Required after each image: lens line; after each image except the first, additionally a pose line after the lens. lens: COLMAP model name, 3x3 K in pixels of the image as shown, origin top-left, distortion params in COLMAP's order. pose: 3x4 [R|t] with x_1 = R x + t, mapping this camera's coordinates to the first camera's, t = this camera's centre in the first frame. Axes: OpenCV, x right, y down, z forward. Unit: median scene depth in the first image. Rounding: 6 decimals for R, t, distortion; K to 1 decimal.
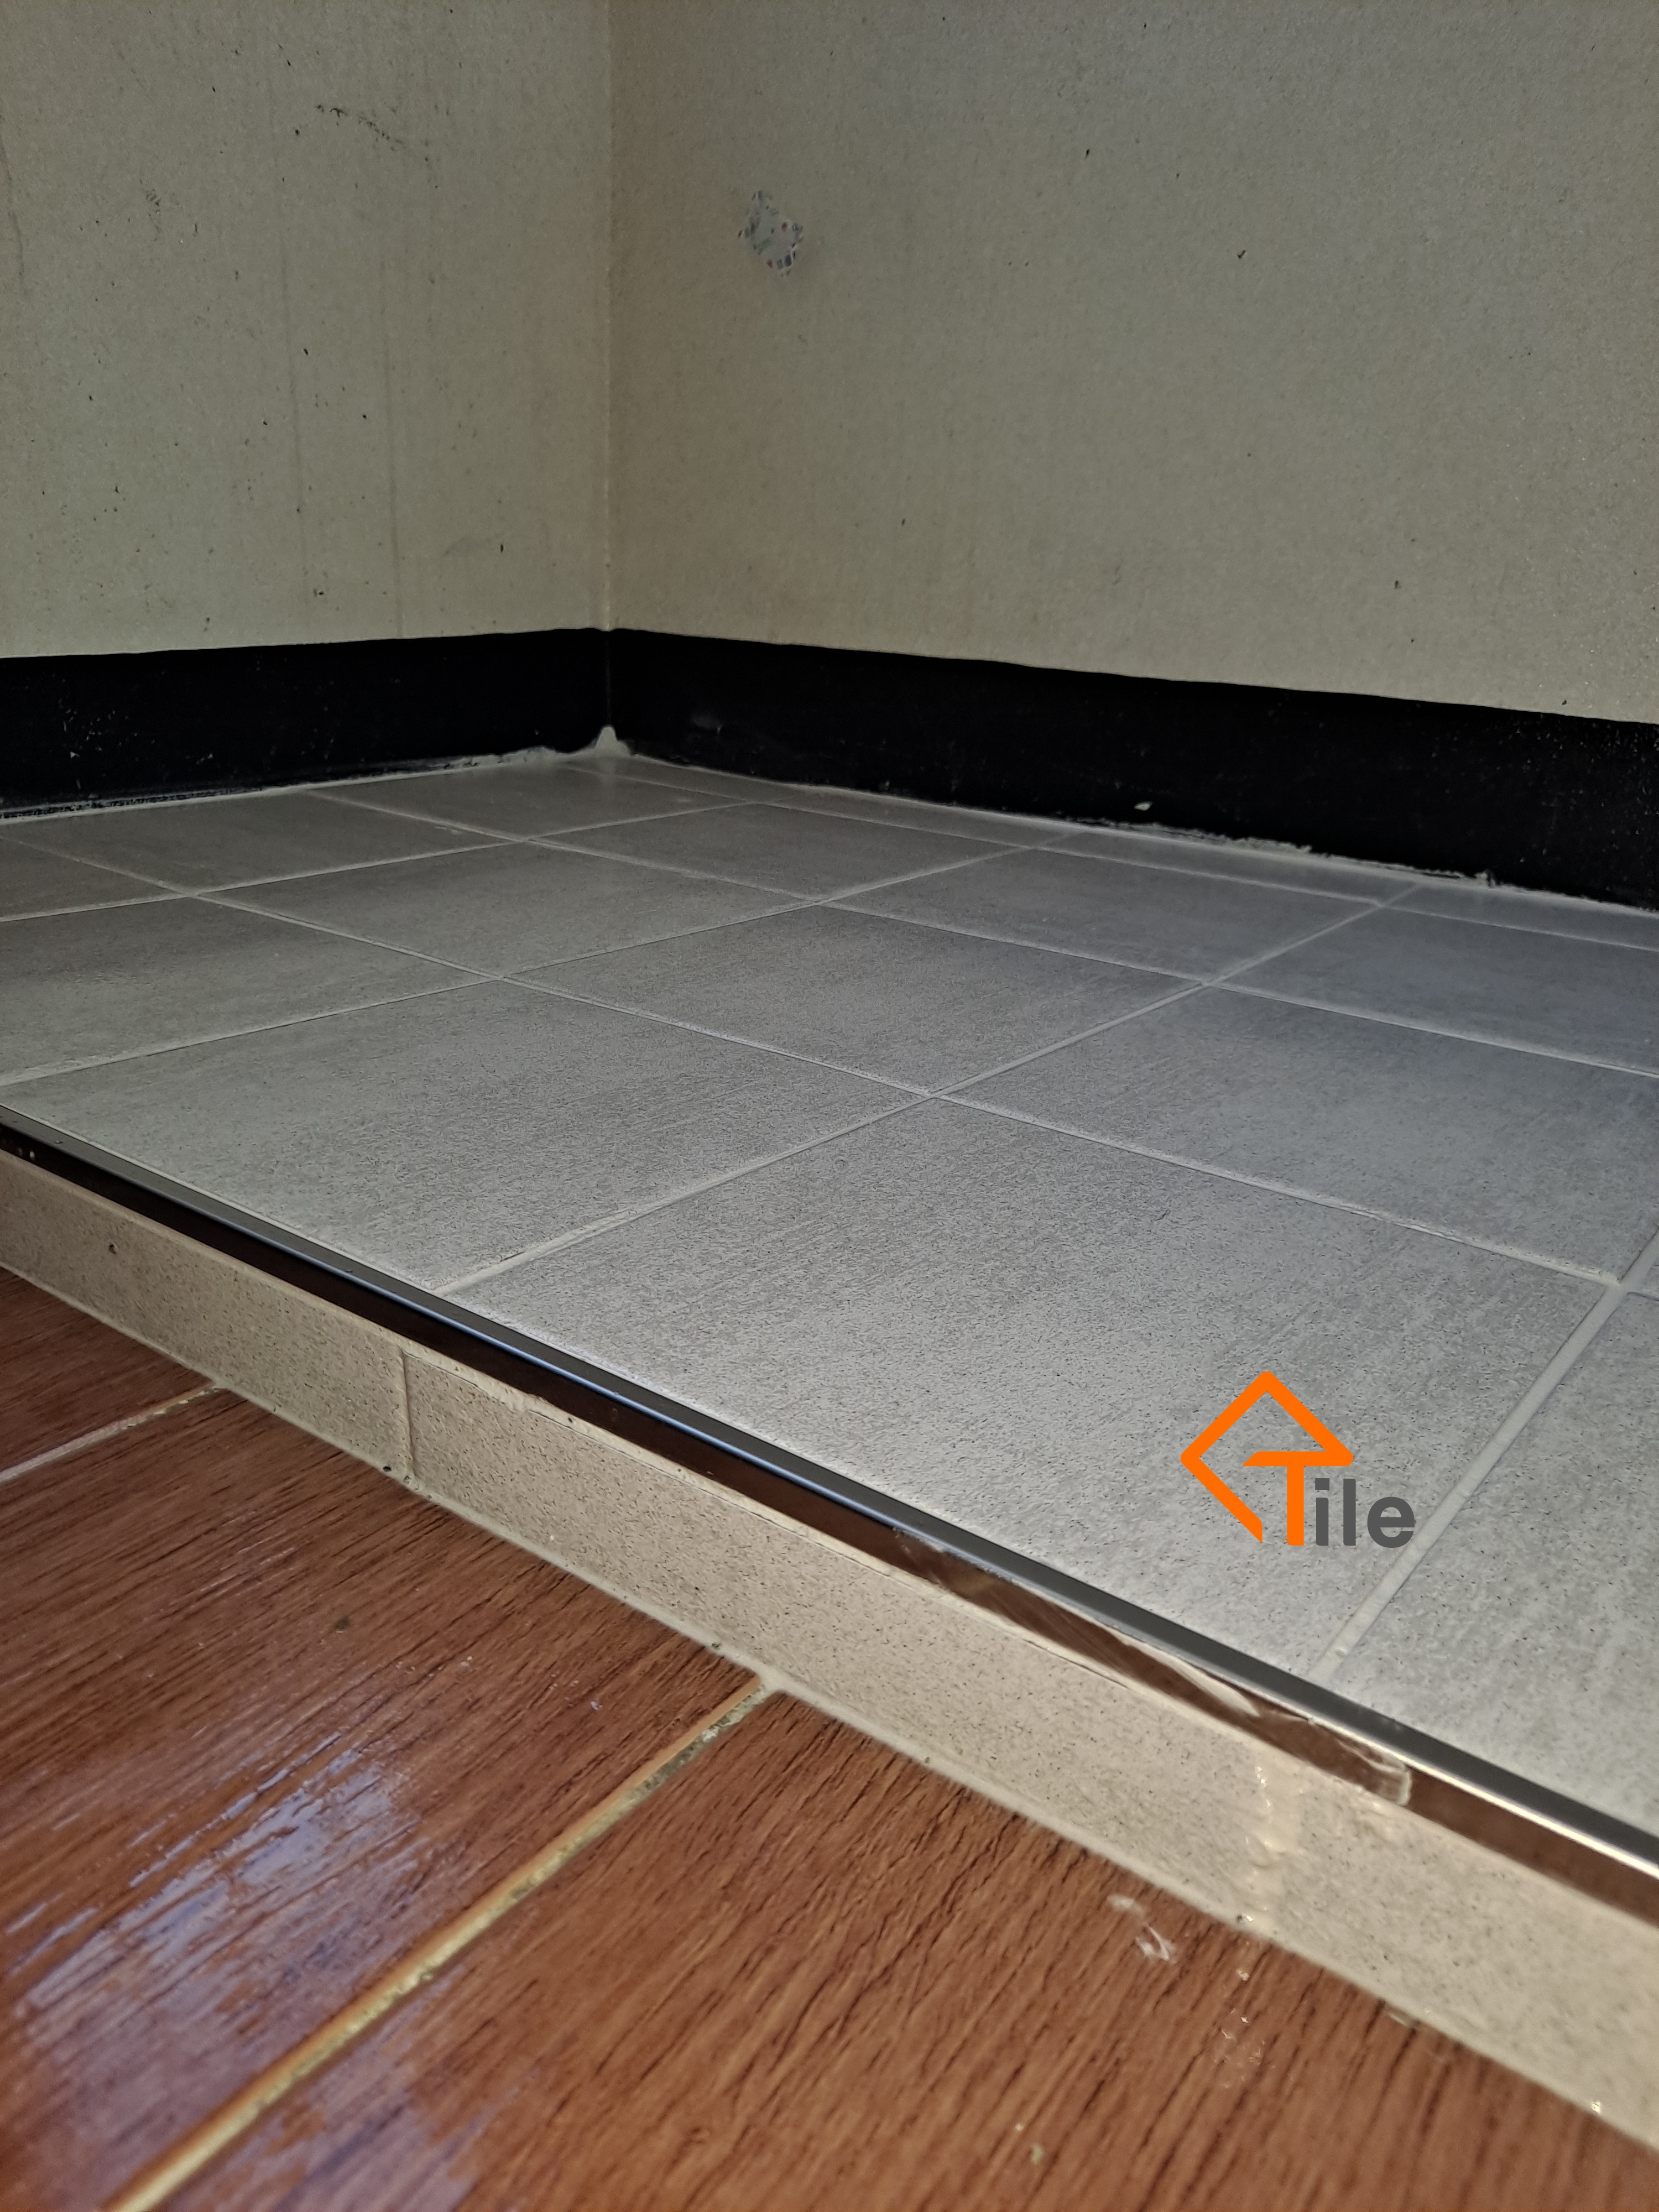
lens RADIAL K [[1631.2, 0, 829.5], [0, 1631.2, 1106.0], [0, 0, 1]] dist [0.032645, -0.049095]
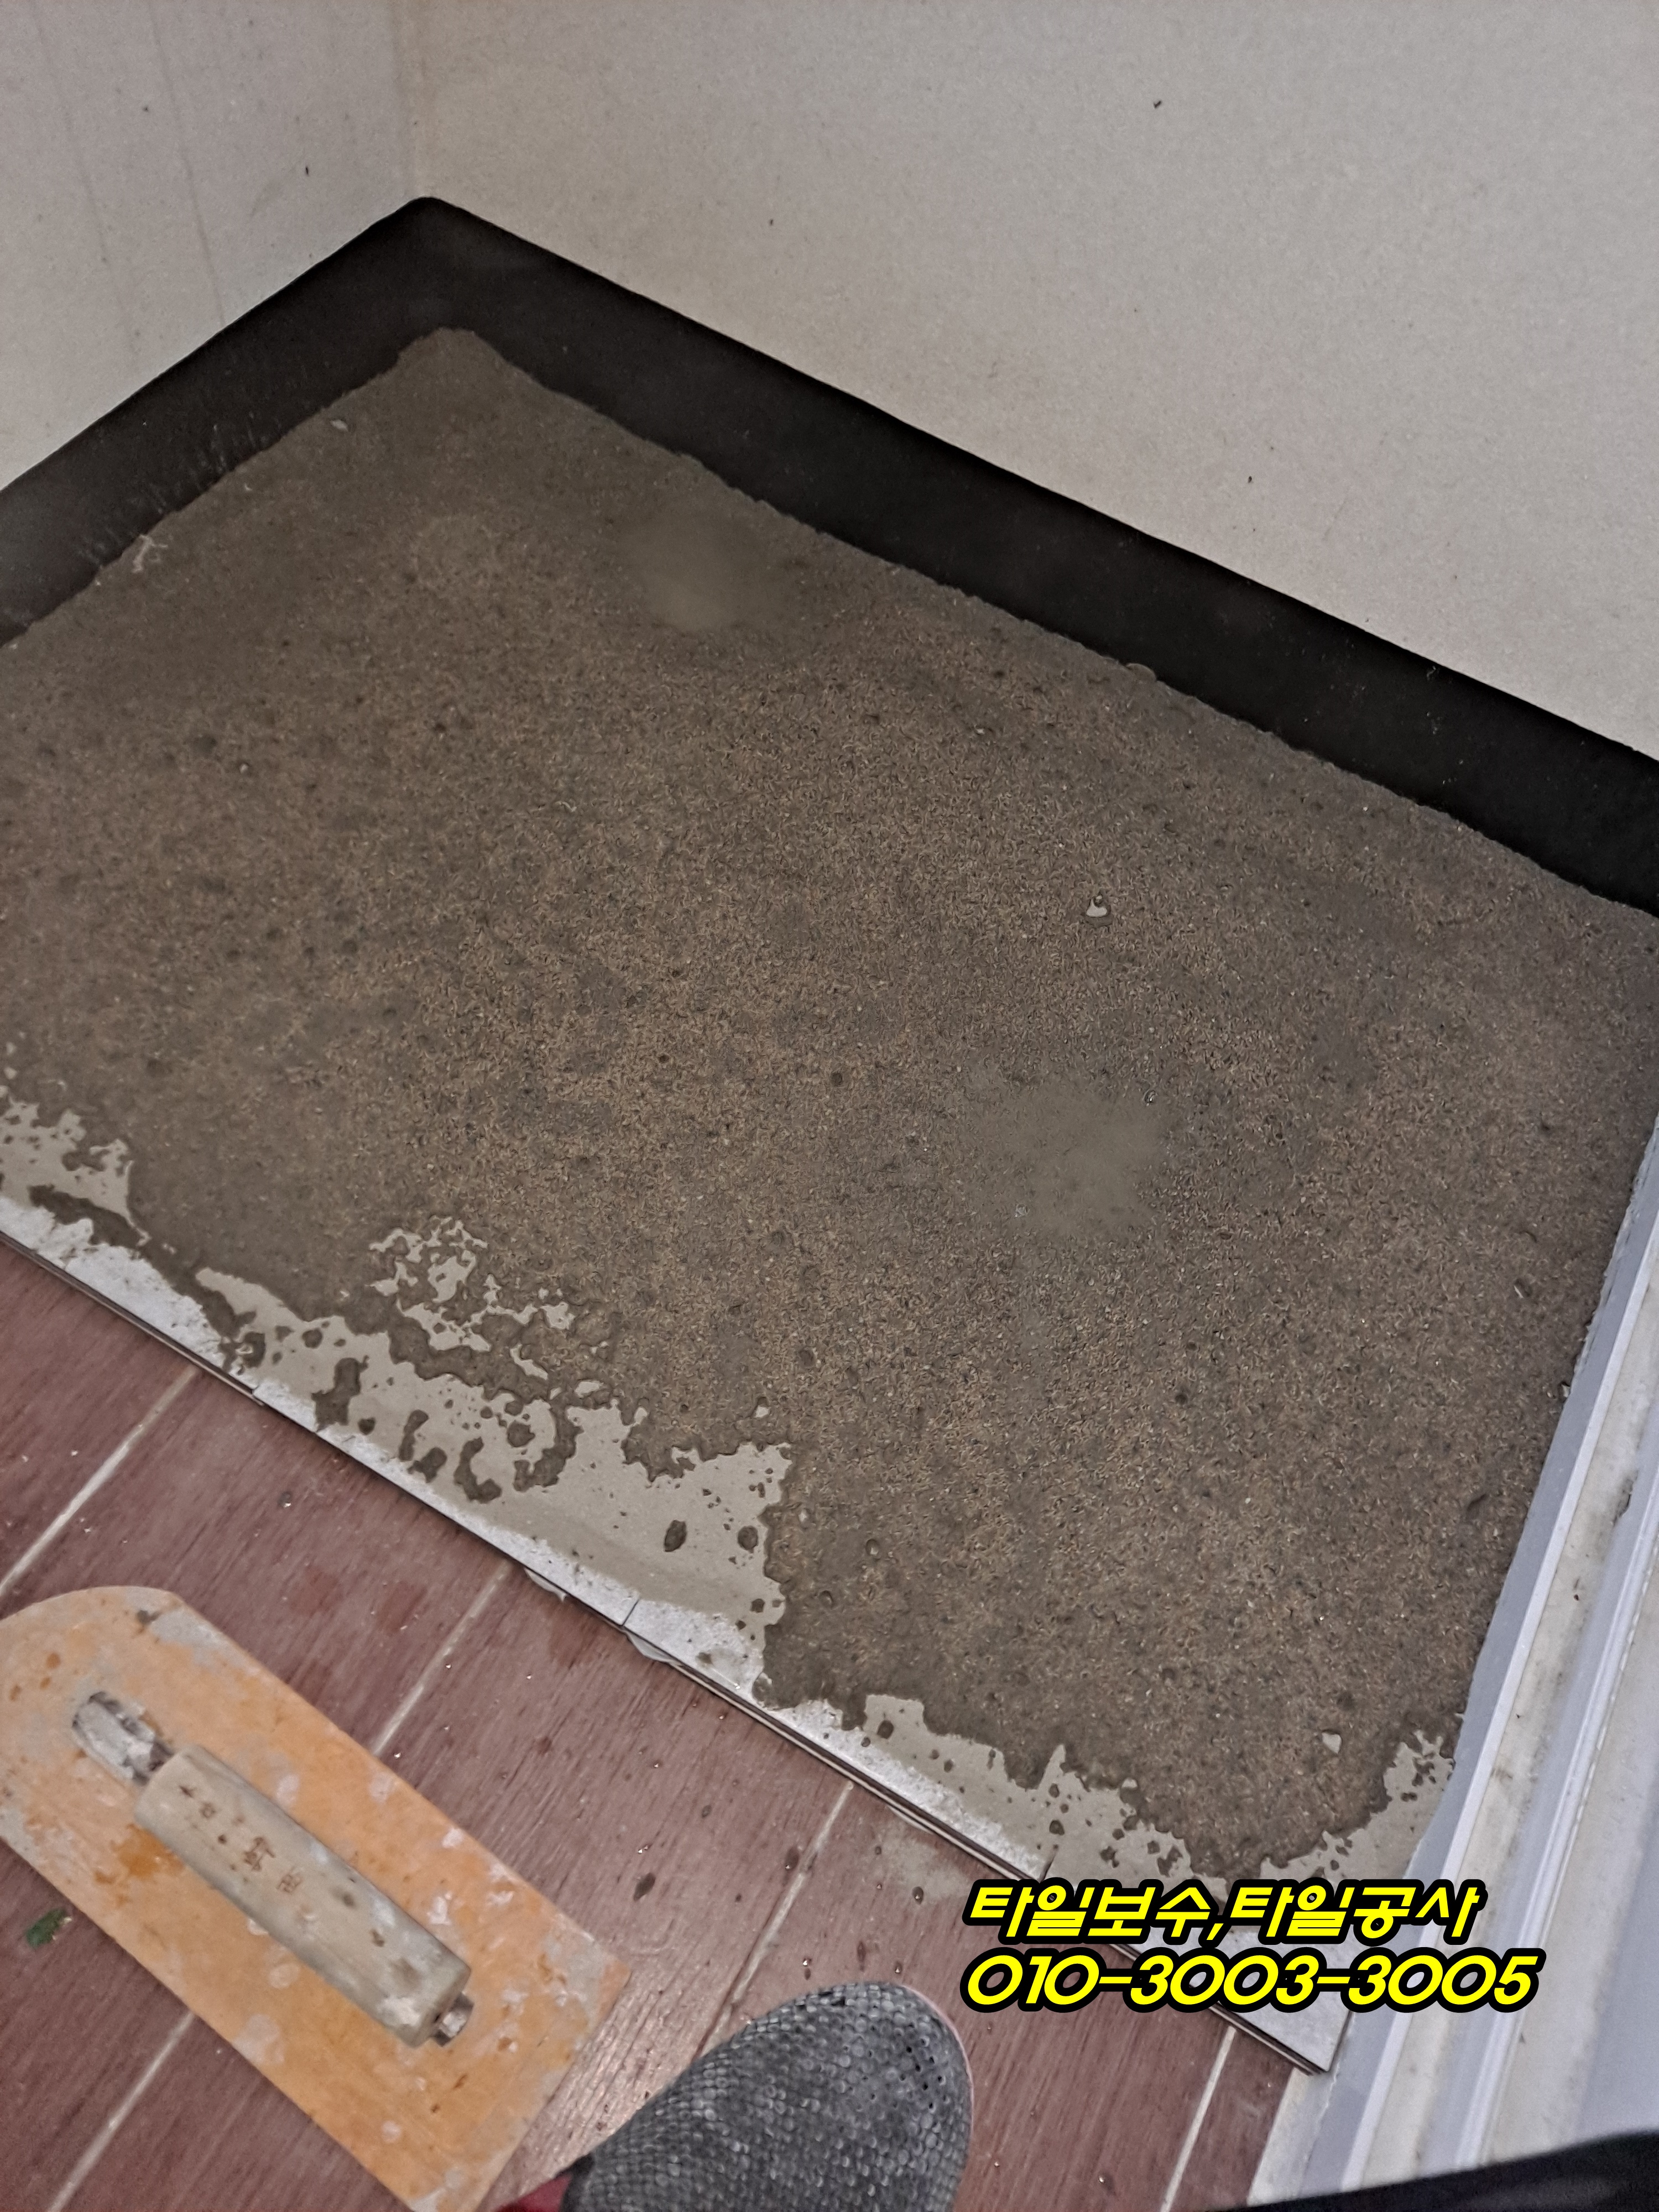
lens RADIAL K [[1631.2, 0, 829.5], [0, 1631.2, 1106.0], [0, 0, 1]] dist [0.032645, -0.049095]
pose [[0.989864, -0.070811, 0.123103, -0.155057], [-0.024955, 0.766609, 0.641629, -1.227558], [-0.139806, -0.638197, 0.757072, -0.058831]]
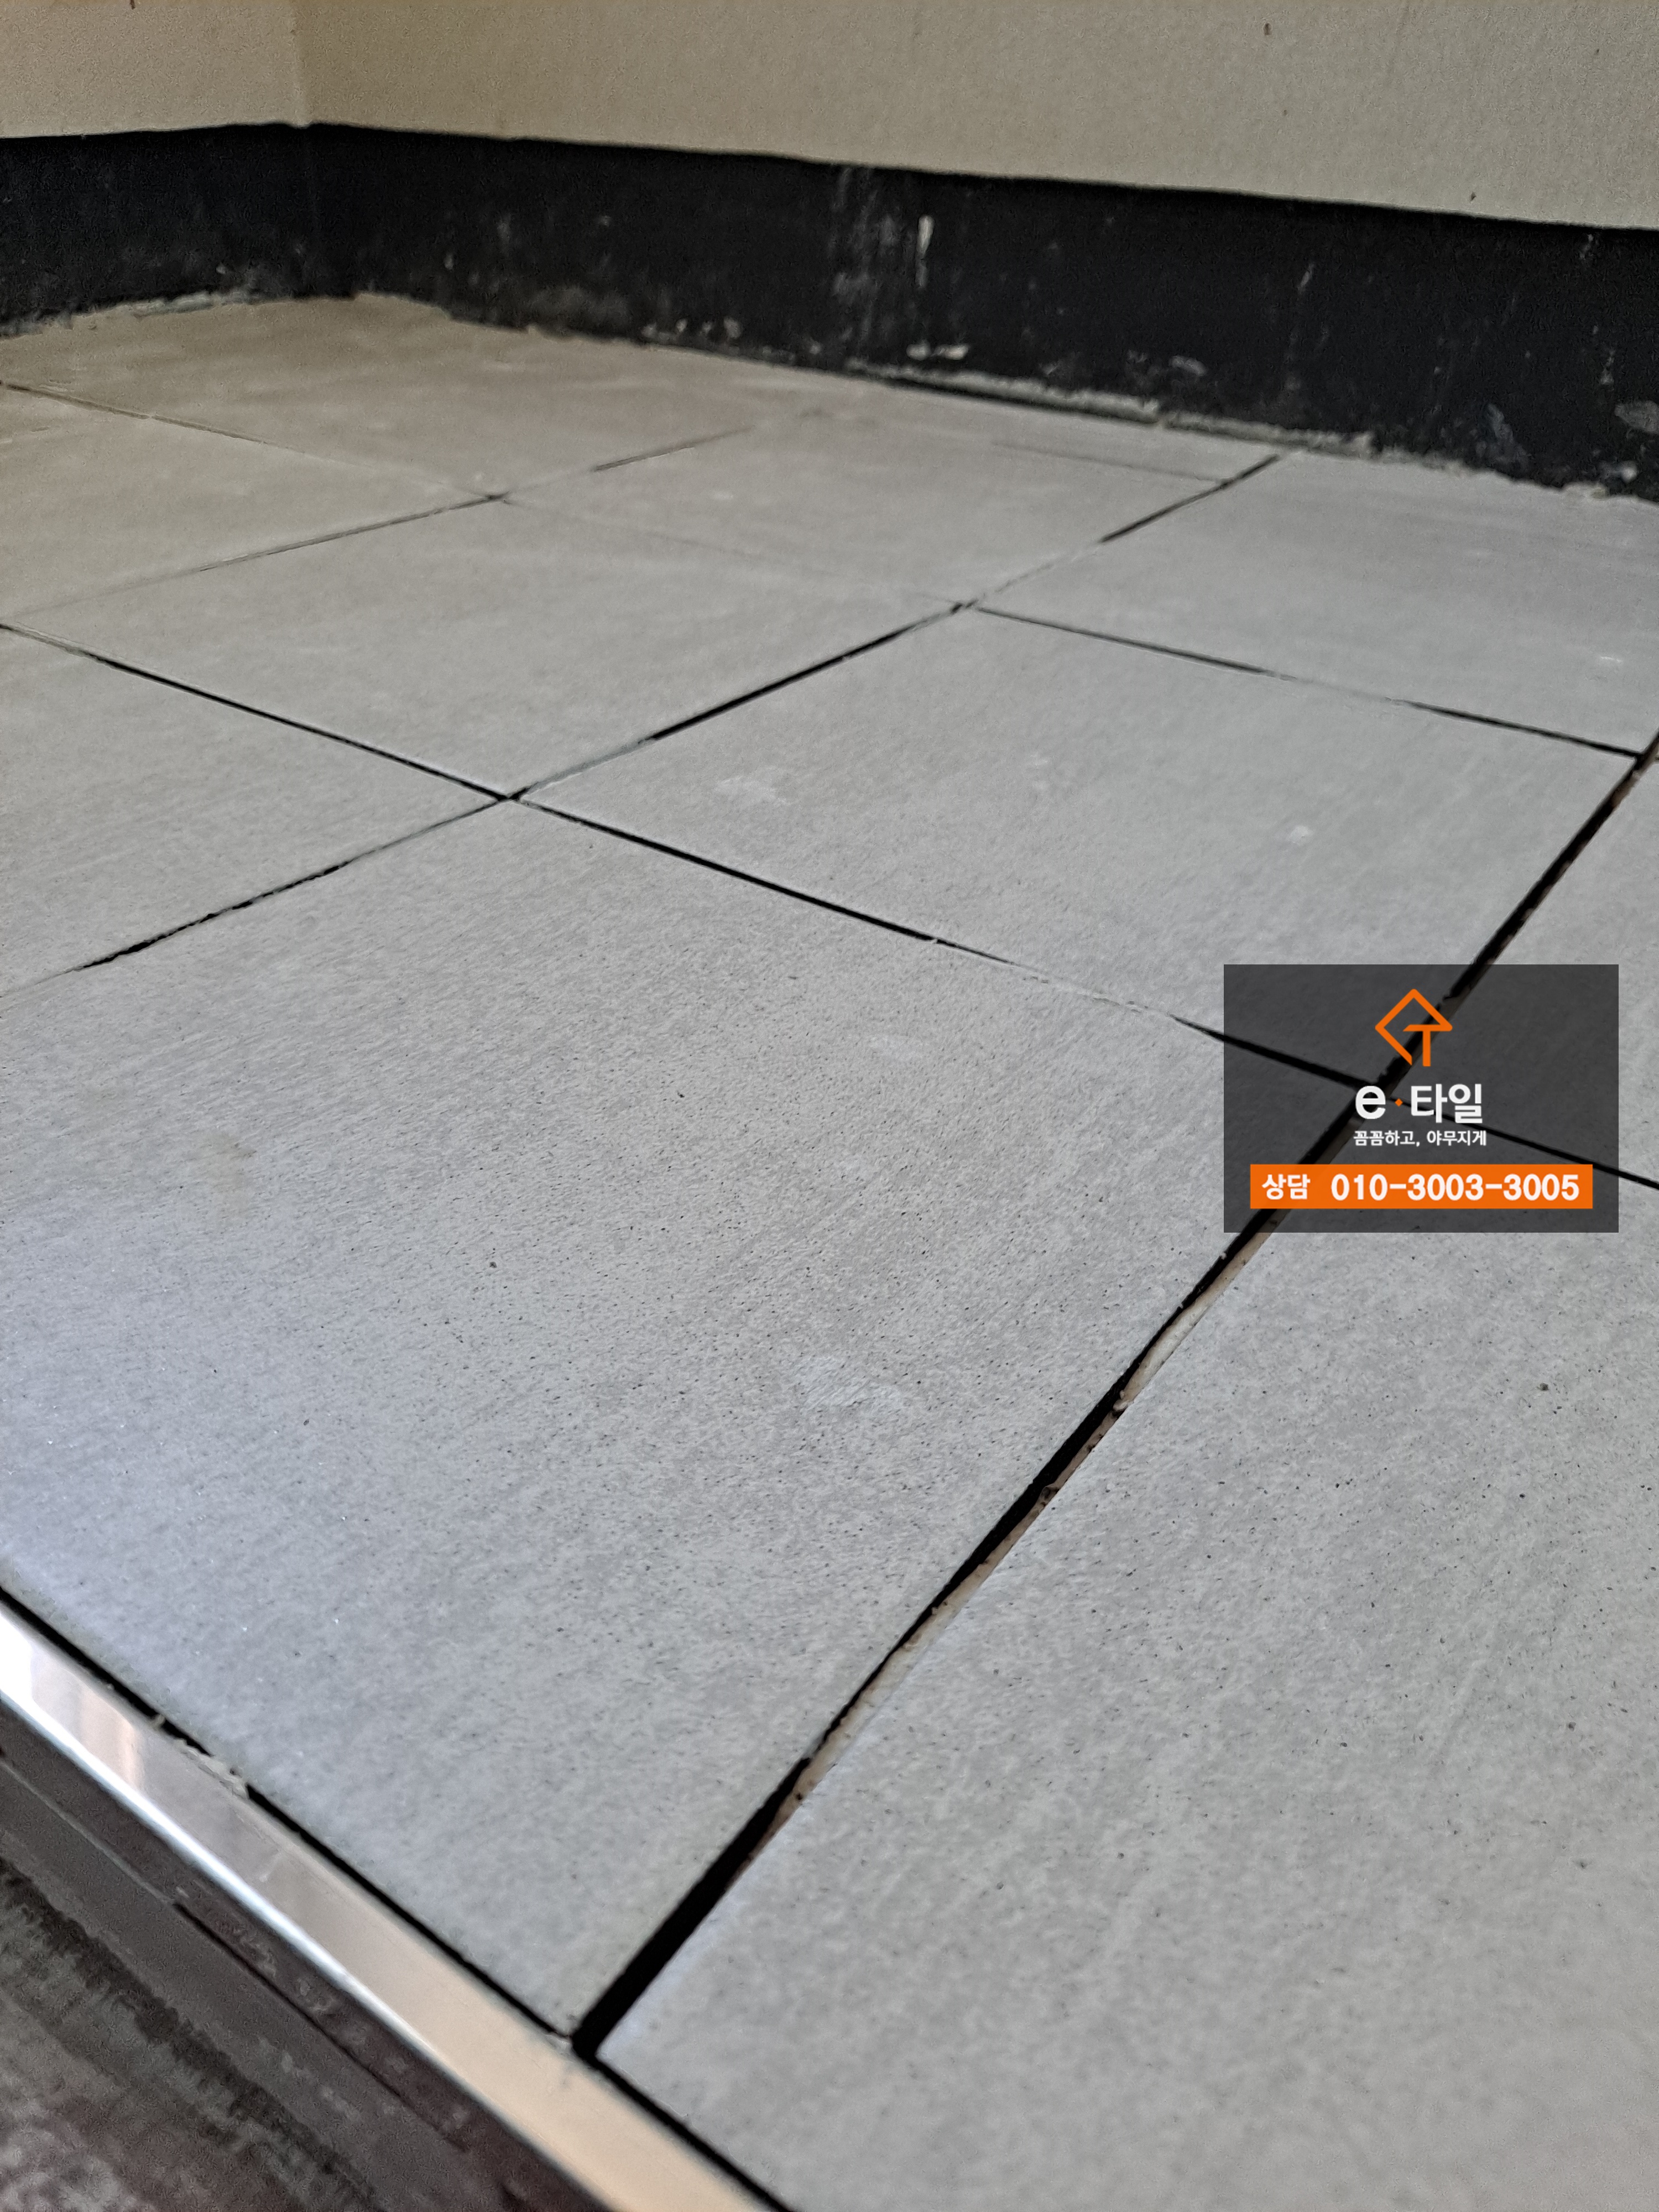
lens RADIAL K [[1659.7, 0, 837.8], [0, 1659.7, 1110.9], [0, 0, 1]] dist [0.036580, -0.083285]
pose [[0.998947, -0.034101, 0.030684, 0.196532], [0.025634, 0.969662, 0.243104, -0.050700], [-0.038043, -0.242061, 0.969515, 0.269589]]
